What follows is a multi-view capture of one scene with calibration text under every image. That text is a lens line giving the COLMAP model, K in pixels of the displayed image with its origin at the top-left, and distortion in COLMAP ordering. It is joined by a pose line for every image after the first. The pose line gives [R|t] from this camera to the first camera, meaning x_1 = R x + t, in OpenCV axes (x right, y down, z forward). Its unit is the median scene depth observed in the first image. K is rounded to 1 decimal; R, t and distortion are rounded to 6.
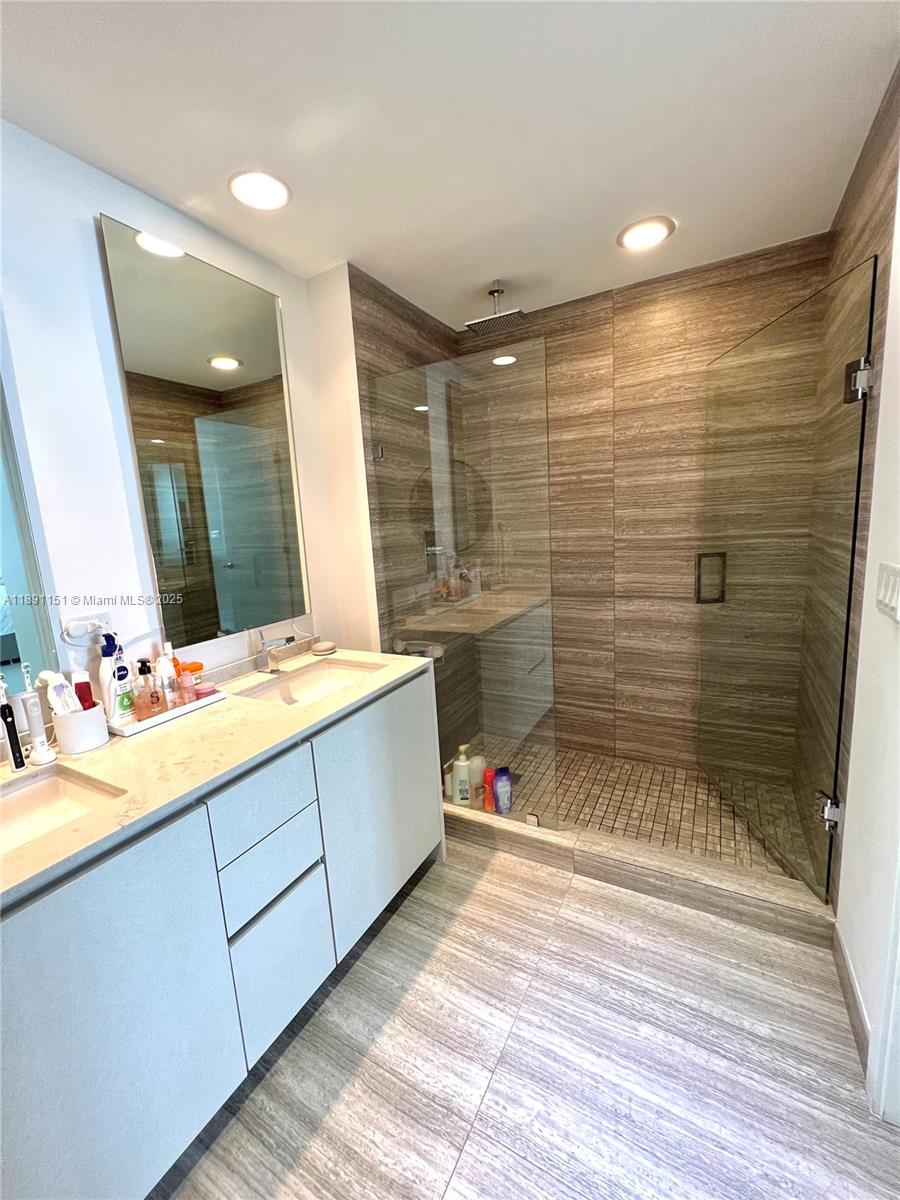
lens RADIAL K [[478.7, 0, 452.8], [0, 478.7, 598.2], [0, 0, 1]] dist [-0.001125, 0.000015]
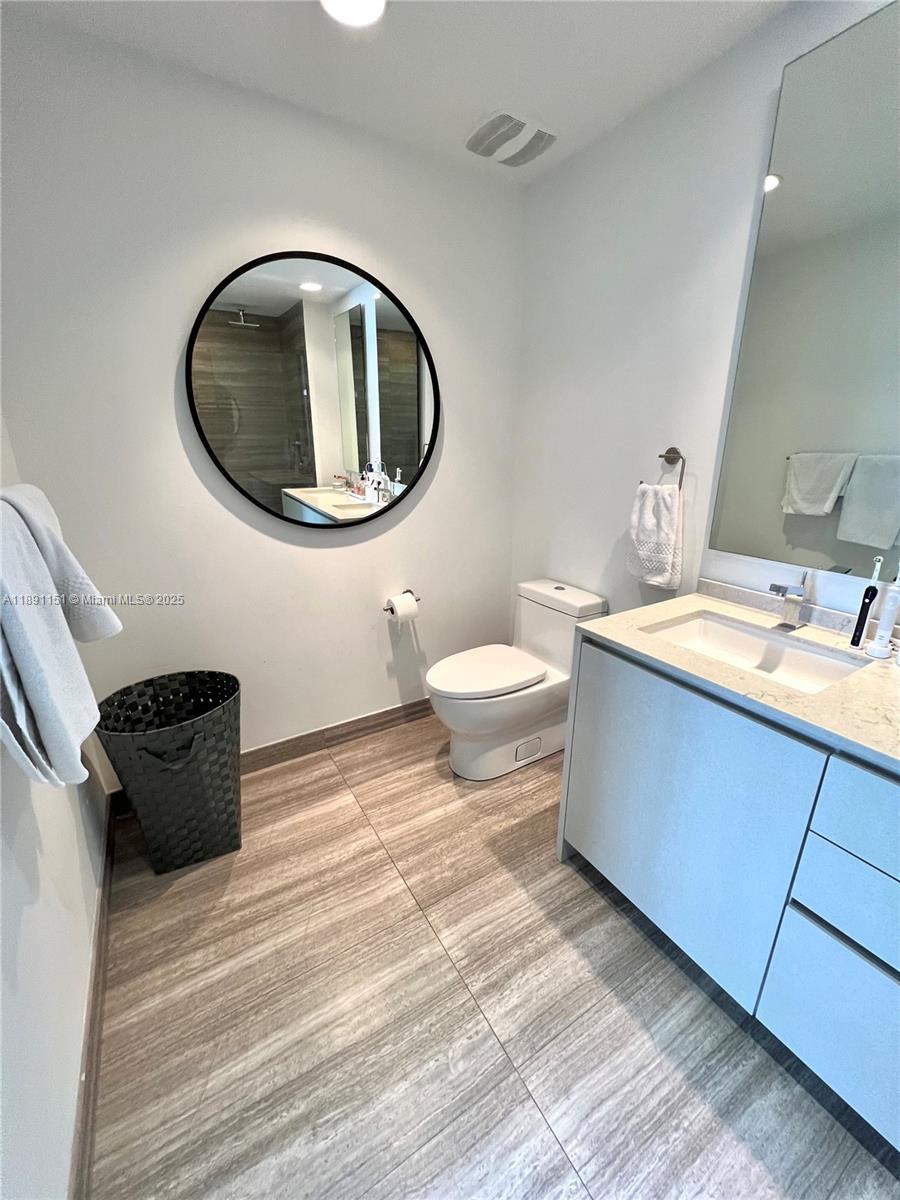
lens RADIAL K [[485.6, 0, 455.4], [0, 485.6, 589.8], [0, 0, 1]] dist [-0.023340, -0.000274]
pose [[-0.494554, 0.333707, -0.802531, 0.379316], [-0.109813, 0.891964, 0.438567, -0.137041], [0.862182, 0.305024, -0.404479, 0.670699]]
